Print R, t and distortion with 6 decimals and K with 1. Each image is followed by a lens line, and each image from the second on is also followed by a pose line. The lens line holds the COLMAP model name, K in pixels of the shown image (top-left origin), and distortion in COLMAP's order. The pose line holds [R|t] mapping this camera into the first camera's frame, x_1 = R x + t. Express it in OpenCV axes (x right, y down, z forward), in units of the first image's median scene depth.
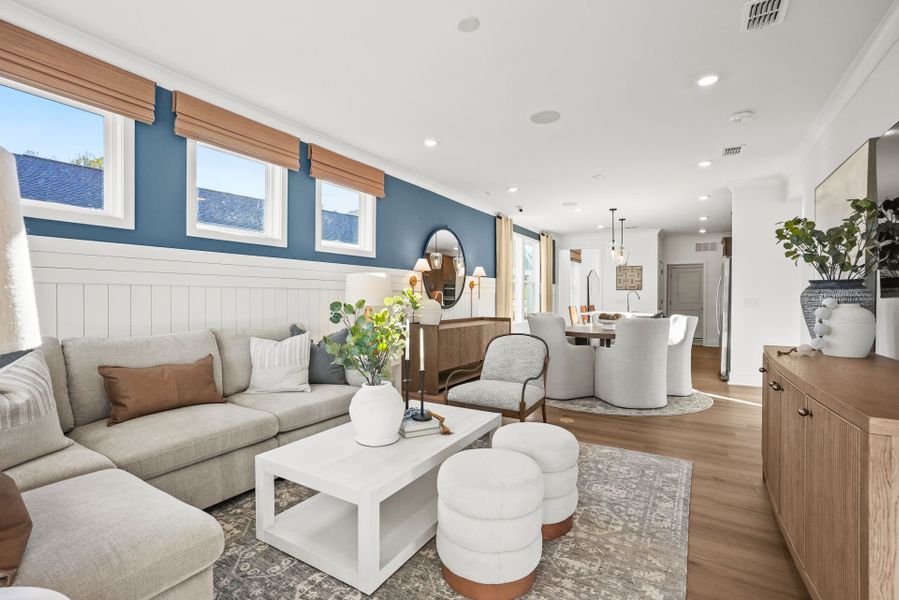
lens RADIAL K [[415.8, 0, 449.3], [0, 415.8, 301.0], [0, 0, 1]] dist [-0.032214, 0.017692]
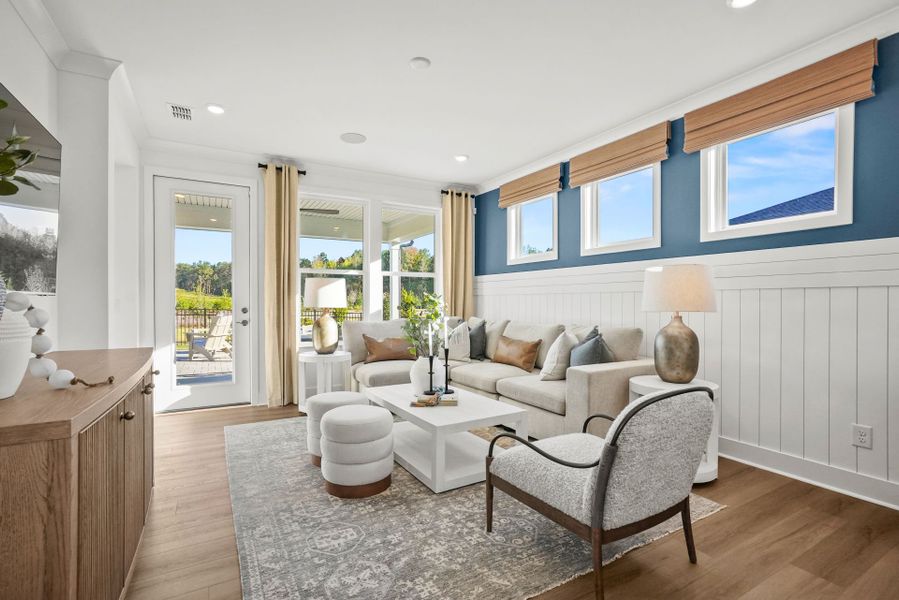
lens RADIAL K [[415.8, 0, 440.2], [0, 415.8, 305.9], [0, 0, 1]] dist [-0.032214, 0.017692]
pose [[-0.489861, 0.002825, -0.871796, 0.545261], [-0.013266, 0.999855, 0.010694, -0.001514], [0.871700, 0.016803, -0.489752, 0.864164]]
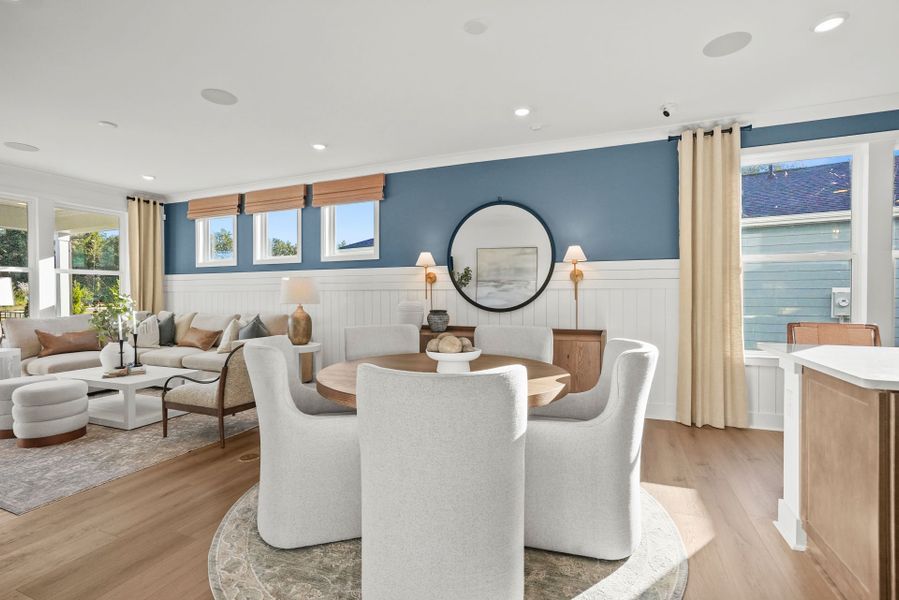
lens RADIAL K [[415.8, 0, 447.4], [0, 415.8, 298.6], [0, 0, 1]] dist [-0.032214, 0.017692]
pose [[0.156027, 0.006527, -0.987731, 0.955475], [-0.005389, 0.999969, 0.005757, -0.011718], [0.987738, 0.004424, 0.156057, 1.083443]]
